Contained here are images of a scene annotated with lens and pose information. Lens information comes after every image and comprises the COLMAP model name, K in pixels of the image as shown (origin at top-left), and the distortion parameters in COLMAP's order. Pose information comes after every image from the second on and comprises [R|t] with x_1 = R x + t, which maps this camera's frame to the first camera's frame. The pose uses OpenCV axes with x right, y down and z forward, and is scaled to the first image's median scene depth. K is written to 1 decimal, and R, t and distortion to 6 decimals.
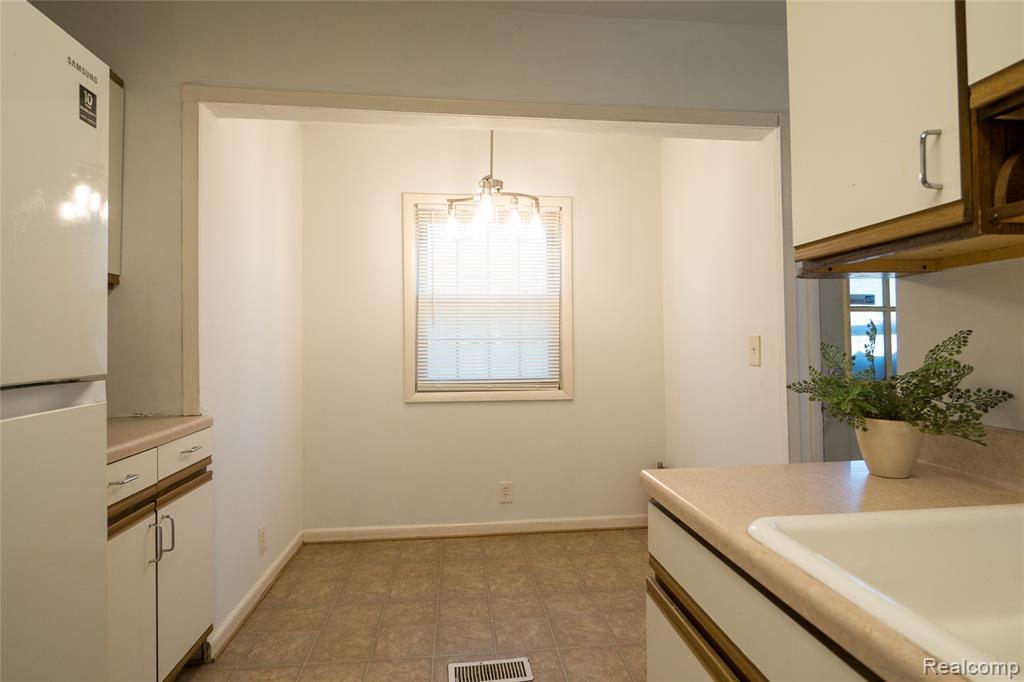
lens RADIAL K [[548.4, 0, 510.7], [0, 548.4, 339.6], [0, 0, 1]] dist [-0.005768, -0.000510]
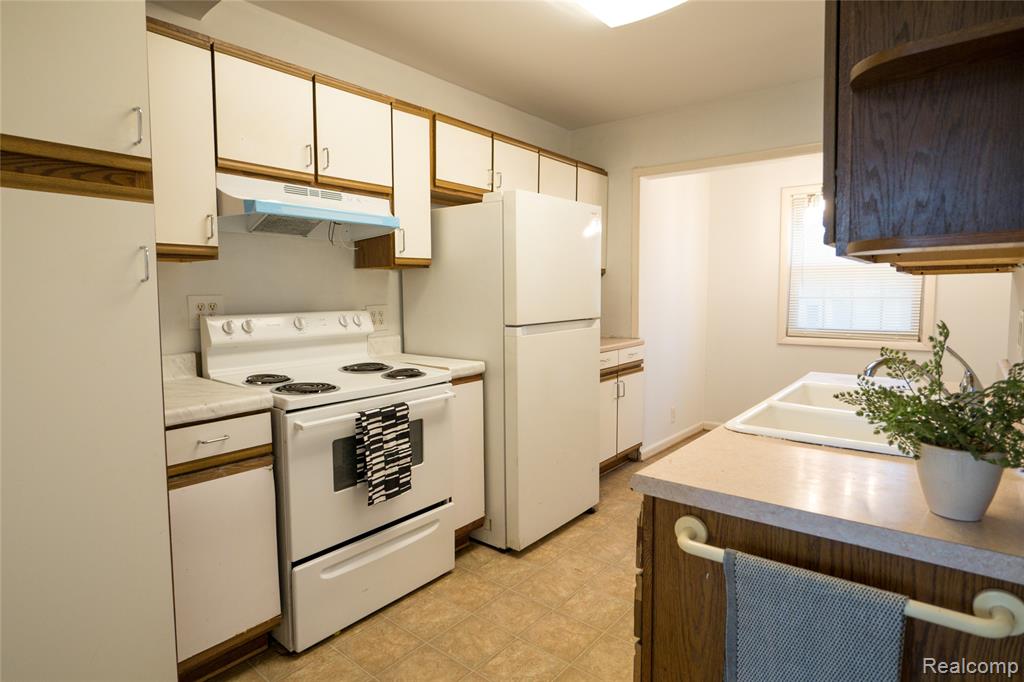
lens RADIAL K [[548.4, 0, 513.5], [0, 548.4, 335.6], [0, 0, 1]] dist [-0.005768, -0.000510]
pose [[0.701243, 0.059166, -0.710463, 0.537559], [0.006189, 0.996008, 0.089054, -0.052829], [0.712896, -0.066846, 0.698077, -0.726474]]
